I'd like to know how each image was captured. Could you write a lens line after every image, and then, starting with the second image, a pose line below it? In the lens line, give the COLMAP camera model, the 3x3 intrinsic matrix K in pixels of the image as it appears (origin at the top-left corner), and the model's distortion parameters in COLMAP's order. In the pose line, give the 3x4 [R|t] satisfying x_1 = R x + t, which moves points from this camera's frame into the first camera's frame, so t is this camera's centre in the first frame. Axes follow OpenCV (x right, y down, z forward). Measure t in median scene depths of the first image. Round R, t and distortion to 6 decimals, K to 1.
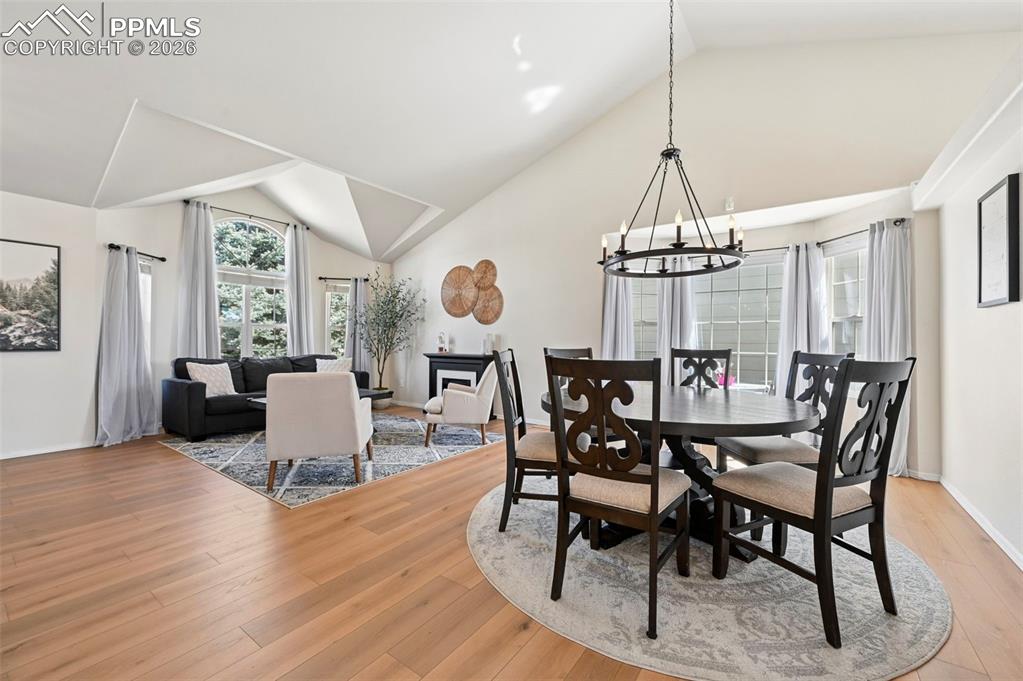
lens RADIAL K [[410.7, 0, 534.8], [0, 410.7, 340.9], [0, 0, 1]] dist [-0.003470, 0.001086]
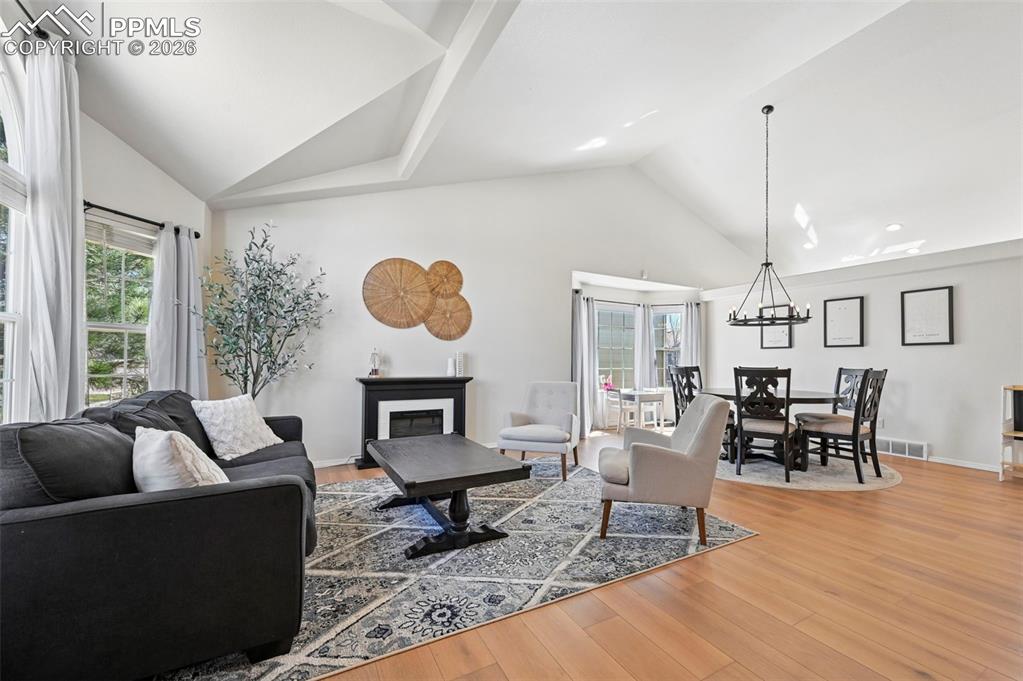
lens RADIAL K [[410.7, 0, 540.4], [0, 410.7, 354.0], [0, 0, 1]] dist [-0.003470, 0.001086]
pose [[0.427403, 0.013872, 0.903955, -1.058566], [-0.006776, 0.999903, -0.012140, -0.004471], [-0.904036, -0.000936, 0.427456, 0.651426]]
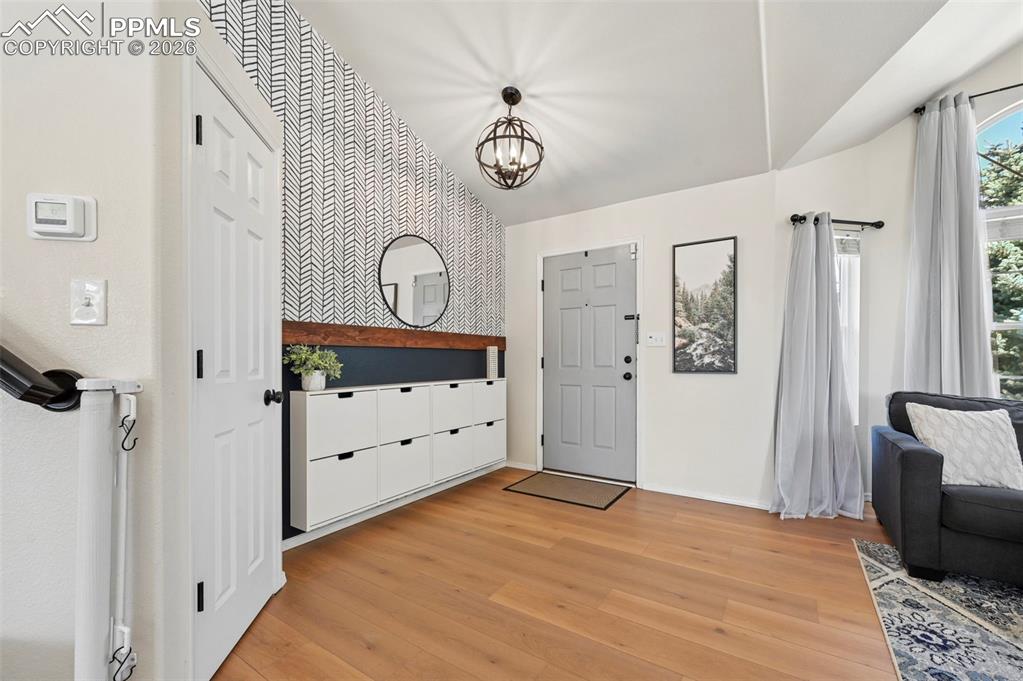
lens RADIAL K [[410.7, 0, 530.8], [0, 410.7, 360.0], [0, 0, 1]] dist [-0.003470, 0.001086]
pose [[0.040046, 0.003512, -0.999192, -0.378177], [0.003901, 0.999986, 0.003671, -0.004766], [0.999190, -0.004044, 0.040031, 0.540632]]
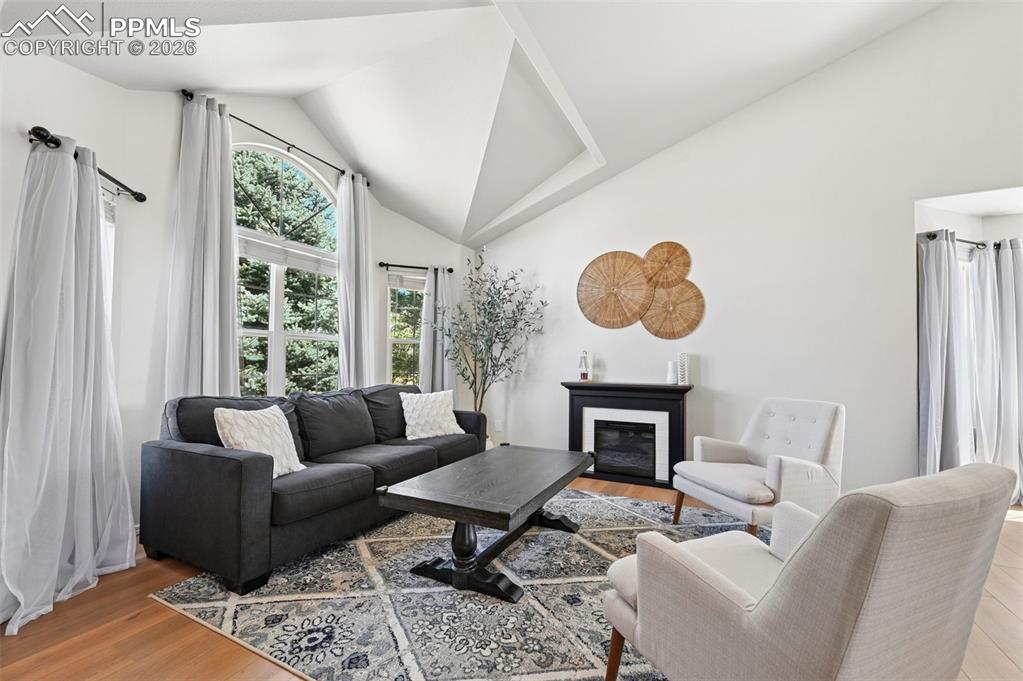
lens RADIAL K [[410.7, 0, 528.9], [0, 410.7, 354.1], [0, 0, 1]] dist [-0.003470, 0.001086]
pose [[0.989038, 0.007682, 0.147460, -0.596950], [-0.004510, 0.999751, -0.021831, 0.000143], [-0.147591, 0.020927, 0.988827, 0.515727]]
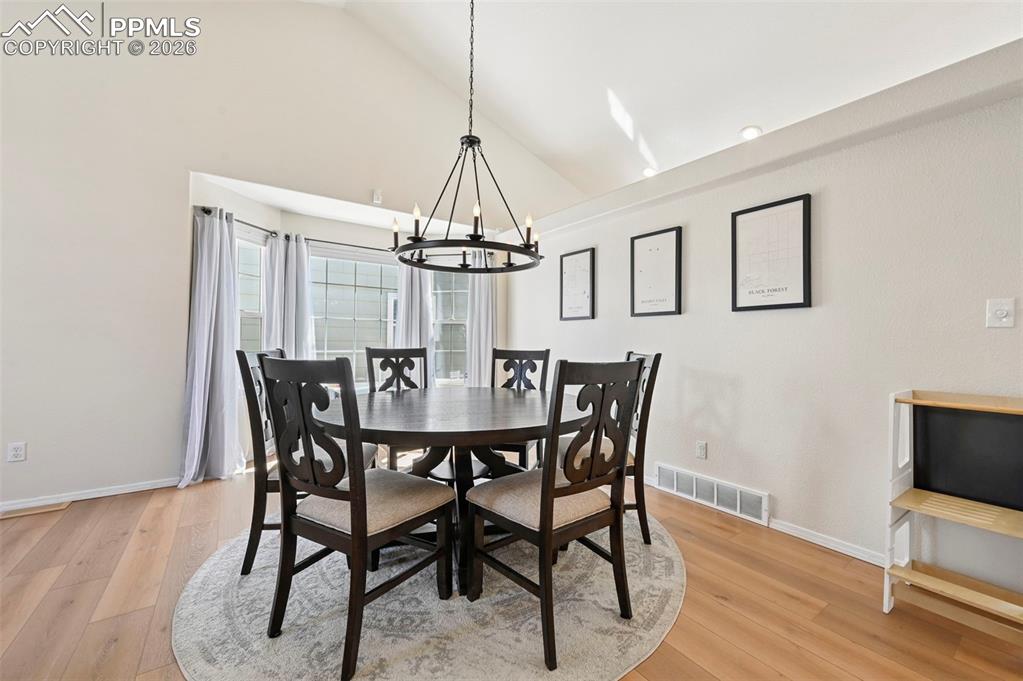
lens RADIAL K [[410.7, 0, 538.8], [0, 410.7, 333.8], [0, 0, 1]] dist [-0.003470, 0.001086]
pose [[0.310974, 0.015213, 0.950297, -0.302326], [-0.009646, 0.999871, -0.012850, -0.002932], [-0.950369, -0.005171, 0.311081, 0.323223]]
